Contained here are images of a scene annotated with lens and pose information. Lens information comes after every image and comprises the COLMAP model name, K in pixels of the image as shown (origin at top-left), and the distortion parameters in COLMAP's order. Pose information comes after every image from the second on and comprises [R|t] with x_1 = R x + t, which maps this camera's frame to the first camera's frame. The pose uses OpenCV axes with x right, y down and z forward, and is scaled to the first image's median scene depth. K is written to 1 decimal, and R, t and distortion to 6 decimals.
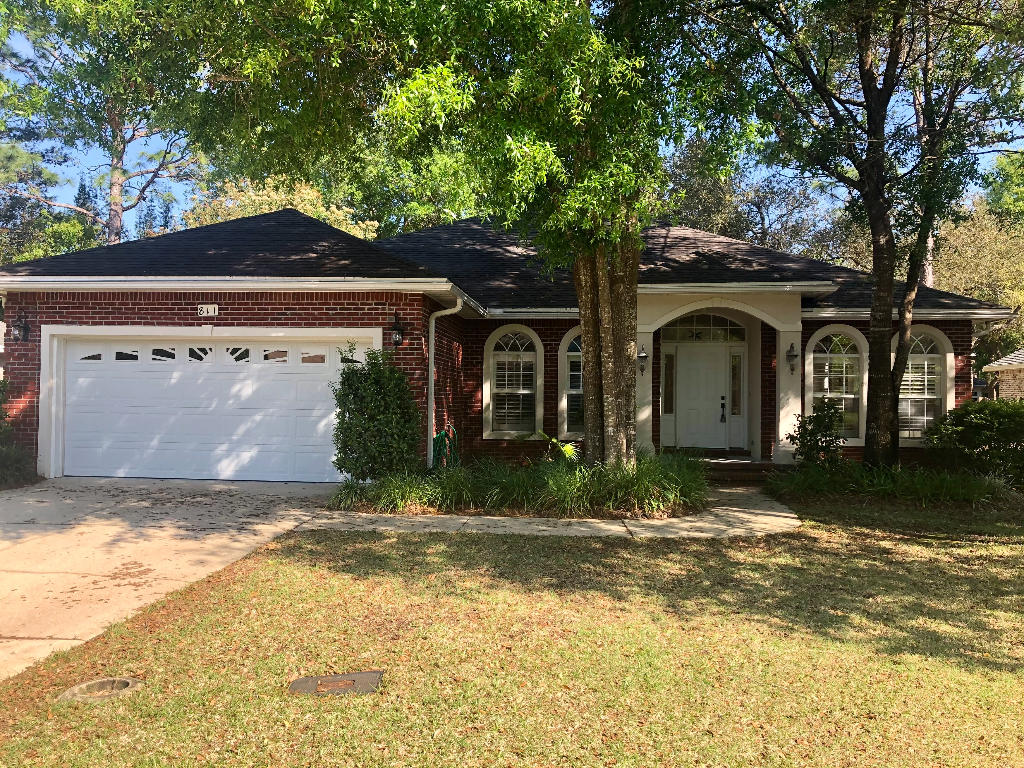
lens RADIAL K [[846.7, 0, 509.6], [0, 846.7, 382.2], [0, 0, 1]] dist [0.033954, -0.008951]
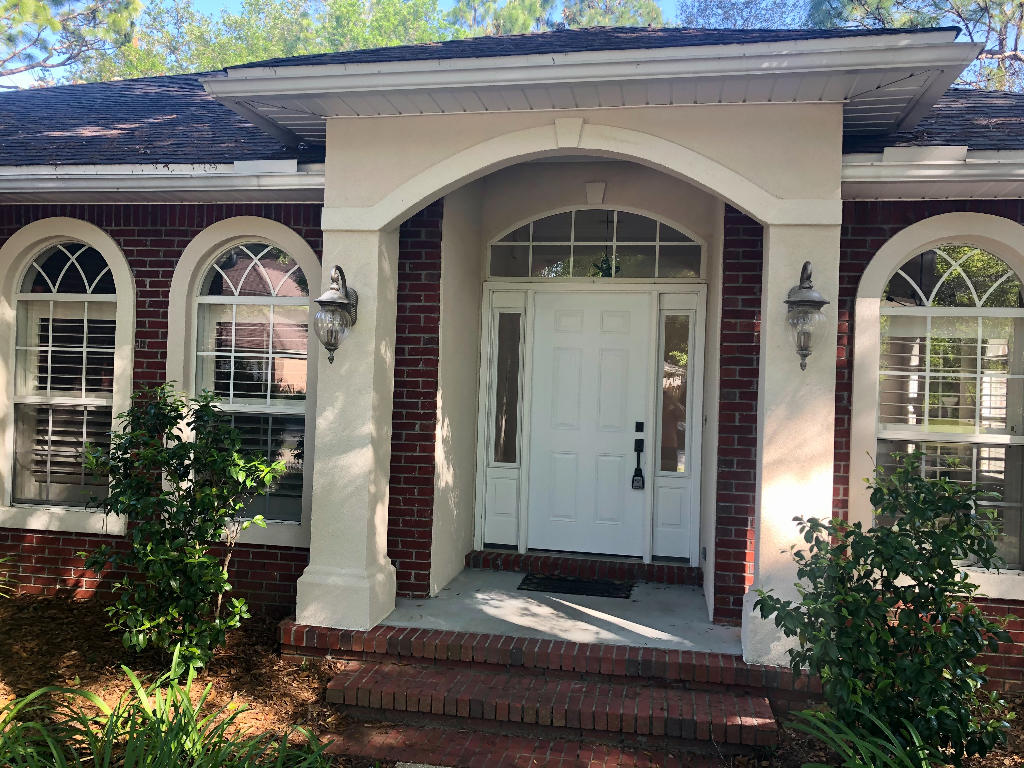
lens RADIAL K [[846.7, 0, 514.6], [0, 846.7, 385.2], [0, 0, 1]] dist [0.033954, -0.008951]
pose [[0.997281, 0.022402, -0.070204, 0.234737], [-0.021527, 0.999681, 0.013190, -0.004281], [0.070477, -0.011643, 0.997445, 0.647241]]
